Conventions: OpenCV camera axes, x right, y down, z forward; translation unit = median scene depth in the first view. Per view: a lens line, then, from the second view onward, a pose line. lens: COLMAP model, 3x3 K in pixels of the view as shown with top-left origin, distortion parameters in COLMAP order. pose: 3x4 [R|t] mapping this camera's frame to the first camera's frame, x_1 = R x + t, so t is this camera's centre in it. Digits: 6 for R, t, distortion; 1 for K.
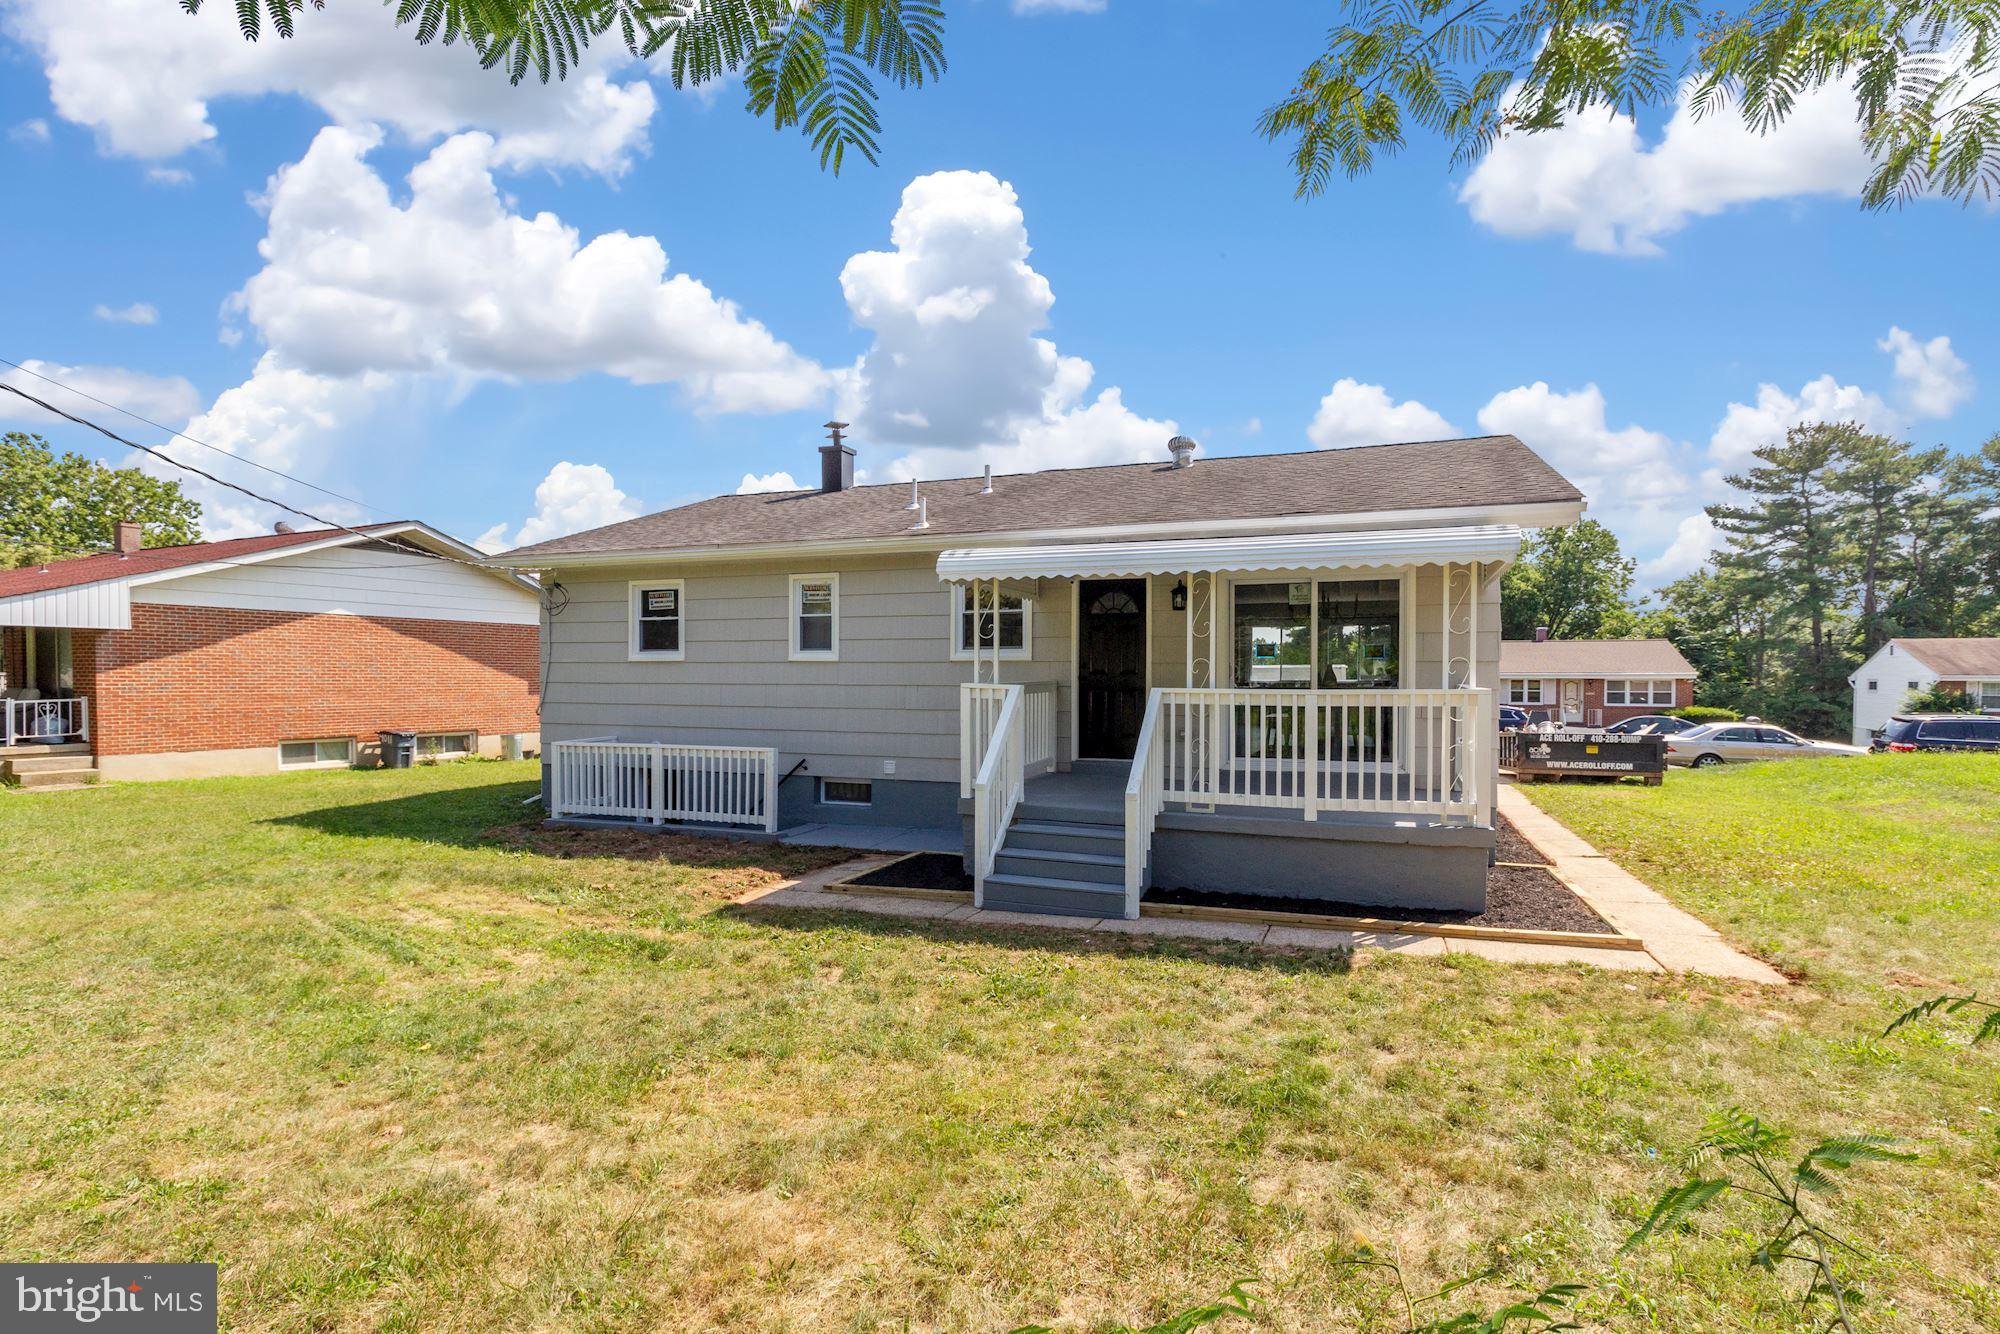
lens RADIAL K [[990.6, 0, 1000.0], [0, 990.6, 667.0], [0, 0, 1]] dist [-0.004805, -0.000566]
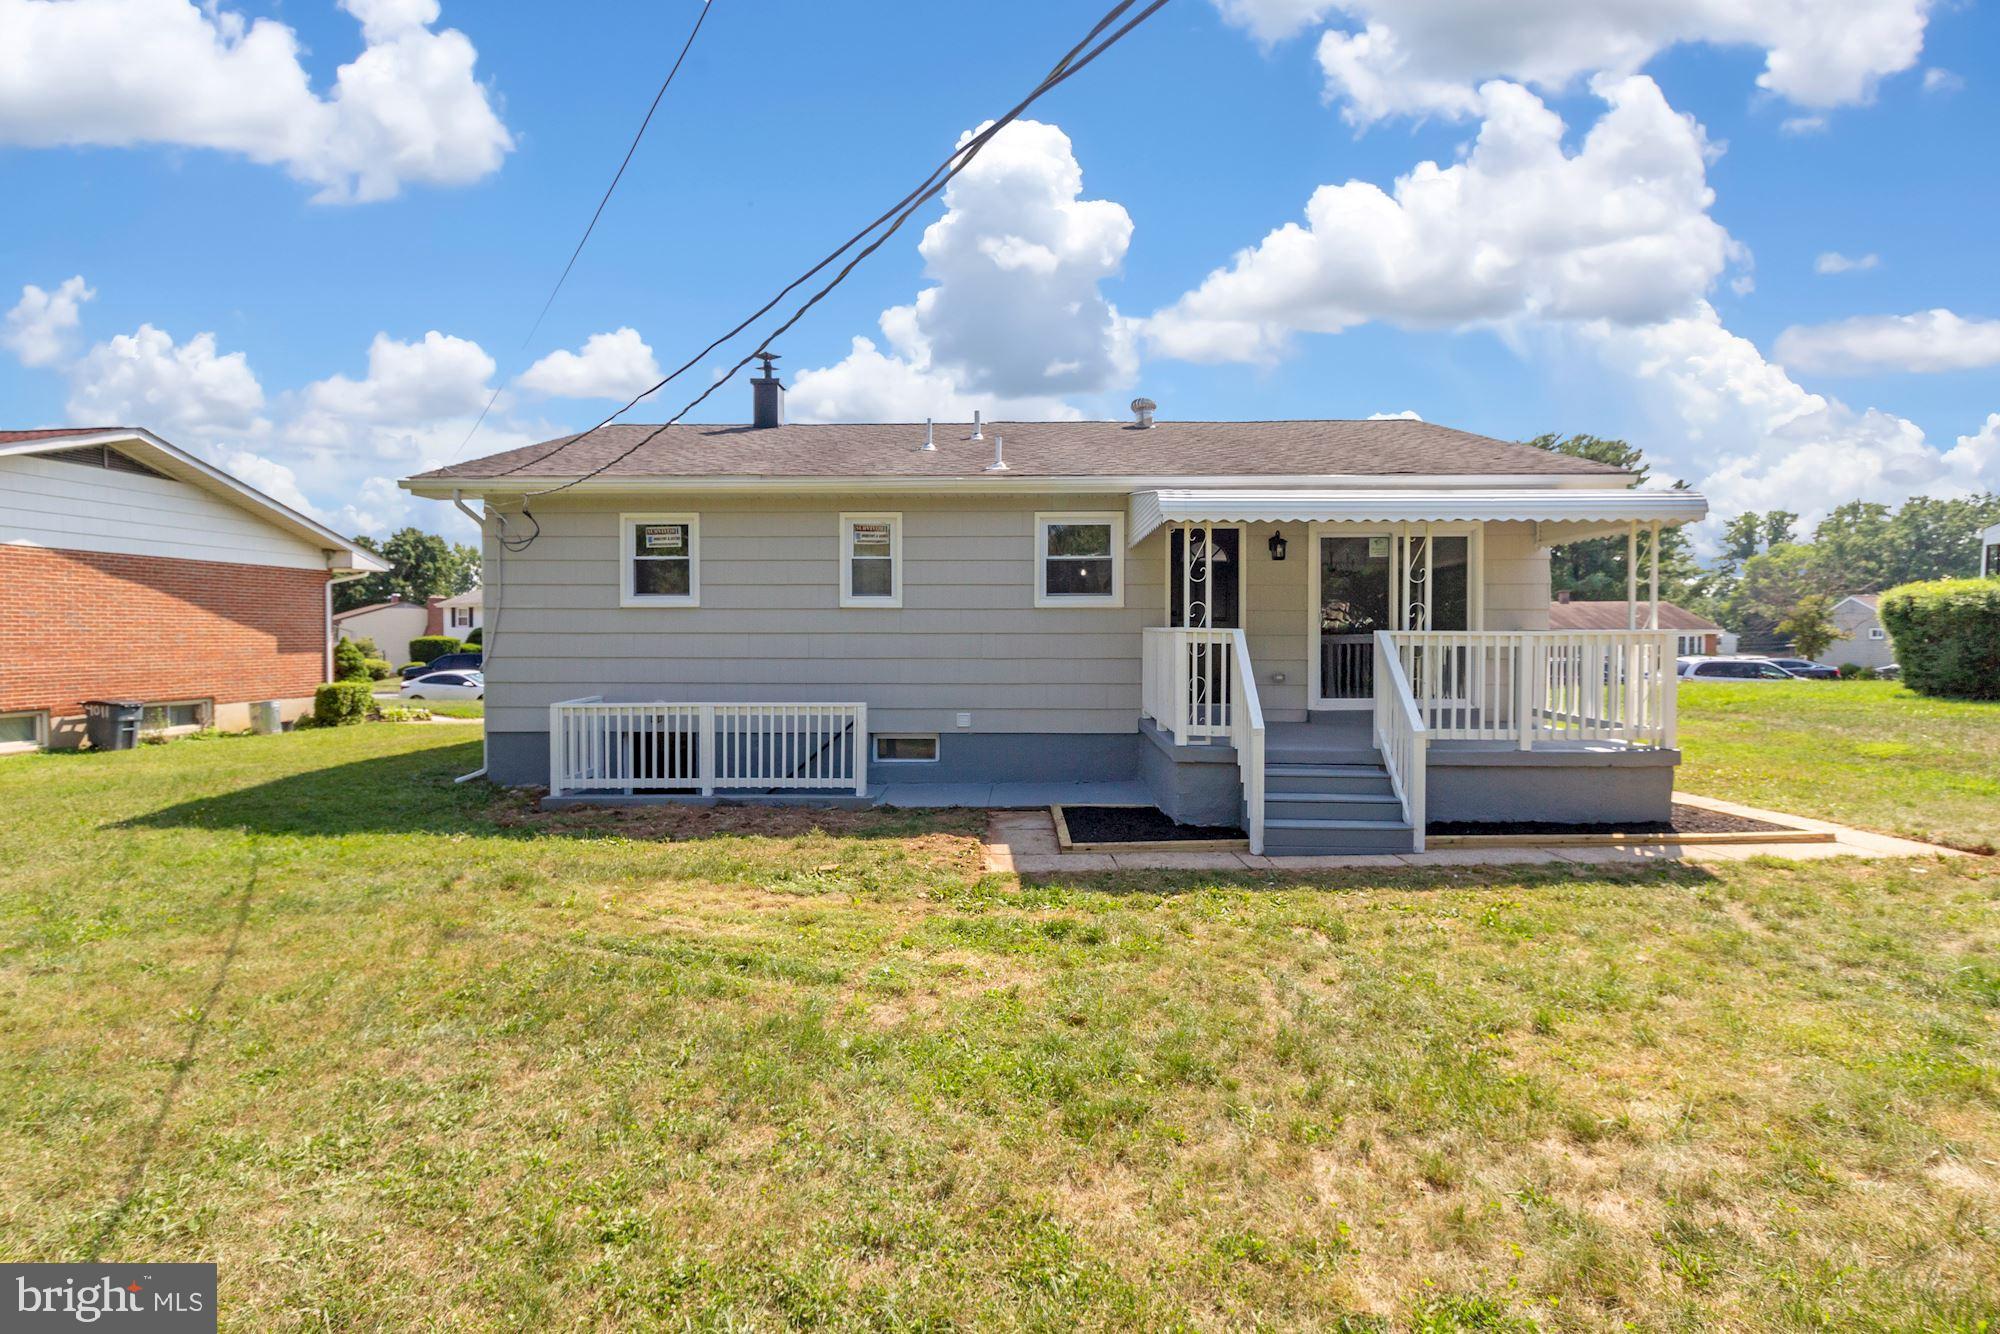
lens RADIAL K [[941.3, 0, 997.0], [0, 941.3, 634.1], [0, 0, 1]] dist [-0.003085, -0.000018]
pose [[0.938715, -0.002430, 0.344685, -0.376056], [-0.000782, 0.999958, 0.009181, 0.010281], [-0.344693, -0.008888, 0.938673, 0.138580]]
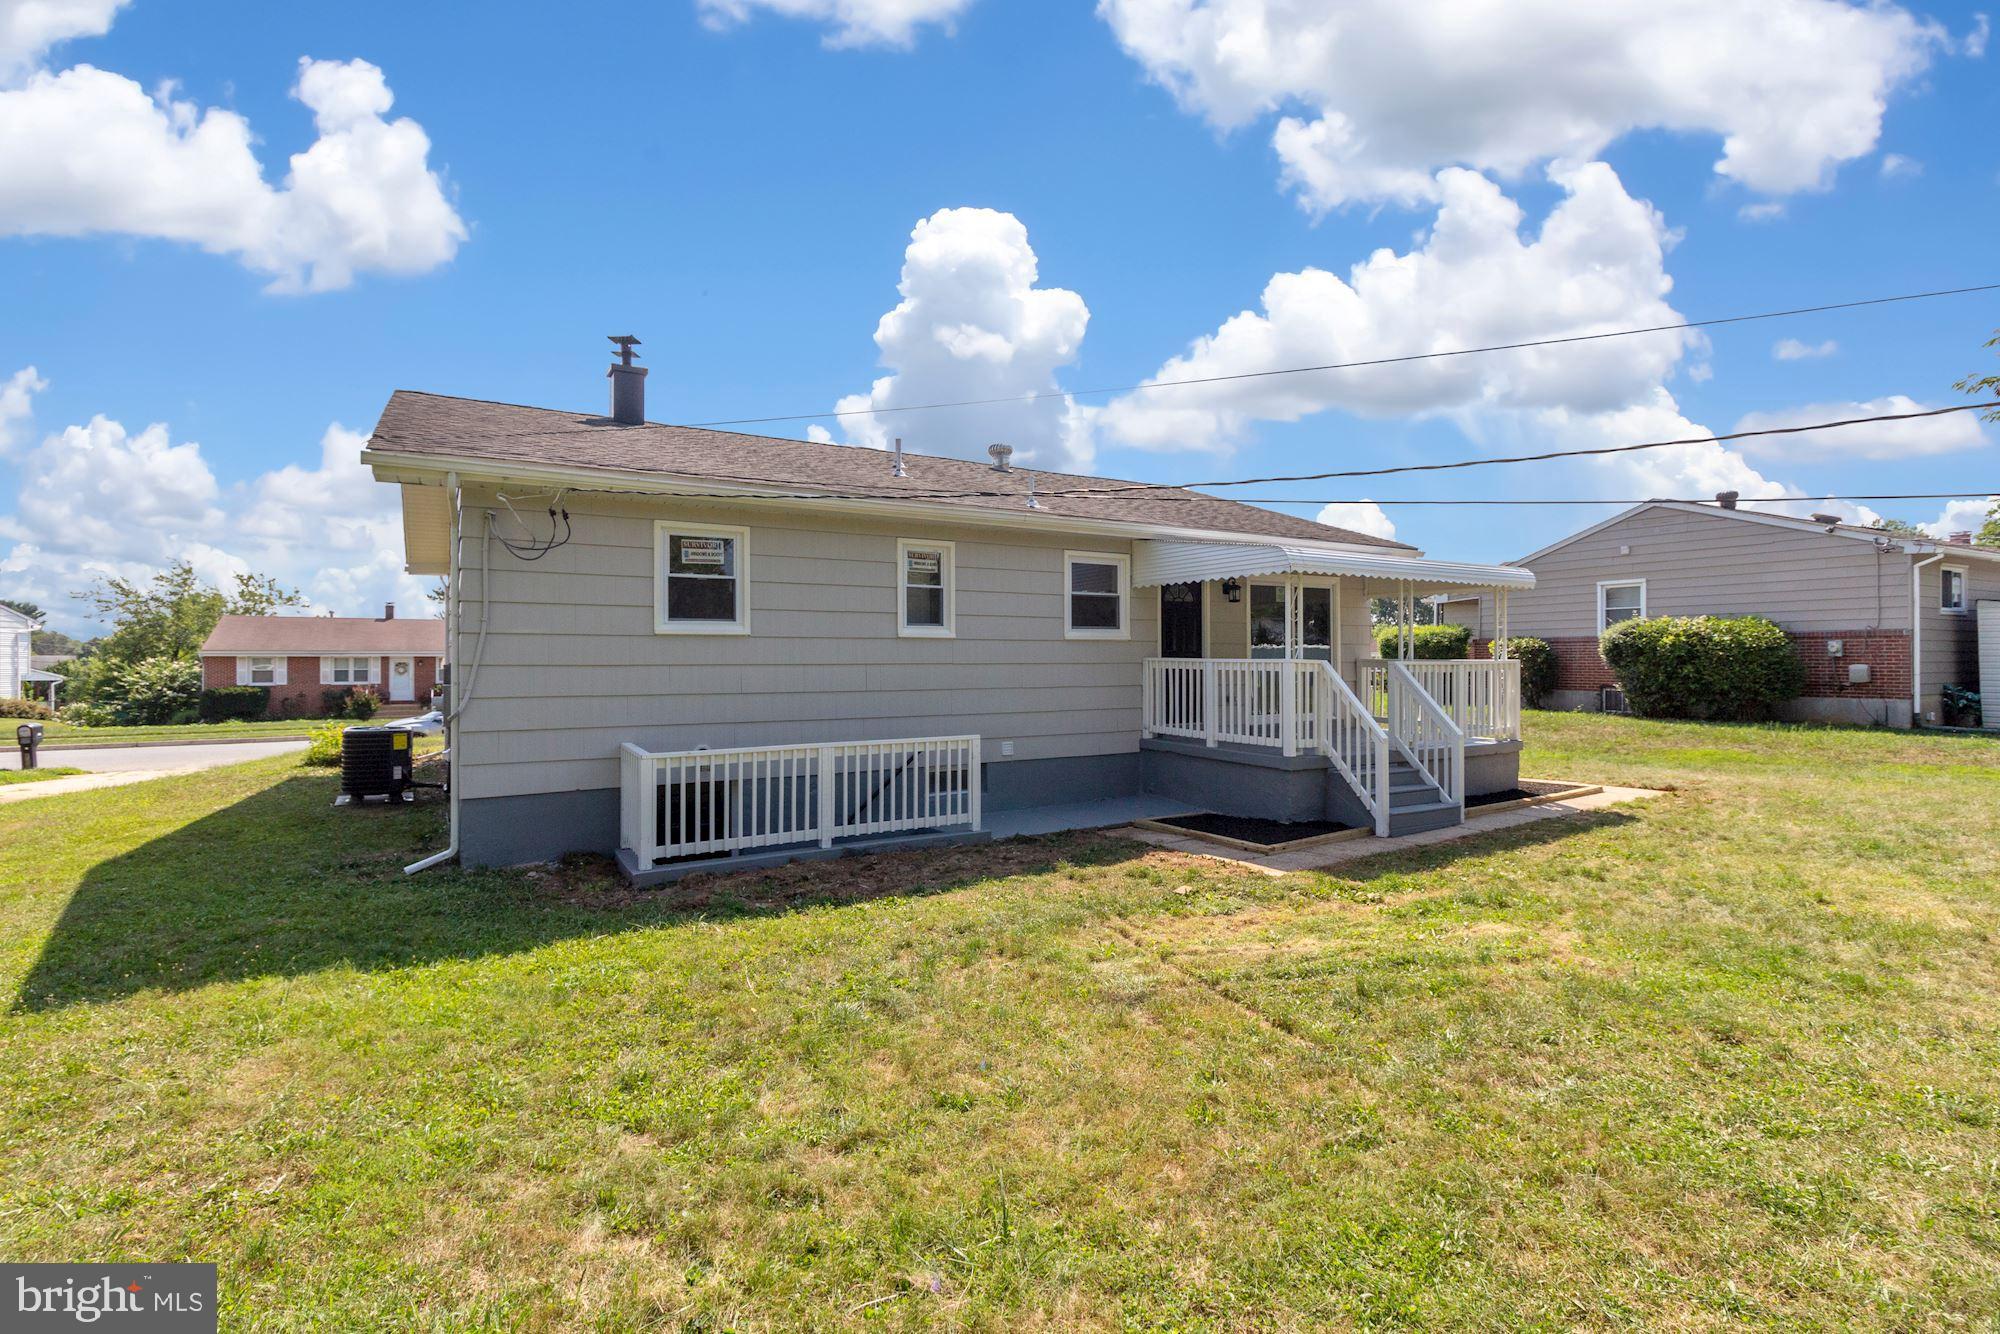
lens RADIAL K [[932.5, 0, 1008.5], [0, 932.5, 640.7], [0, 0, 1]] dist [-0.003155, -0.000470]
pose [[0.599020, 0.011775, 0.800647, -0.809259], [-0.002732, 0.999916, -0.012662, 0.007115], [-0.800729, 0.005398, 0.599002, 0.434404]]
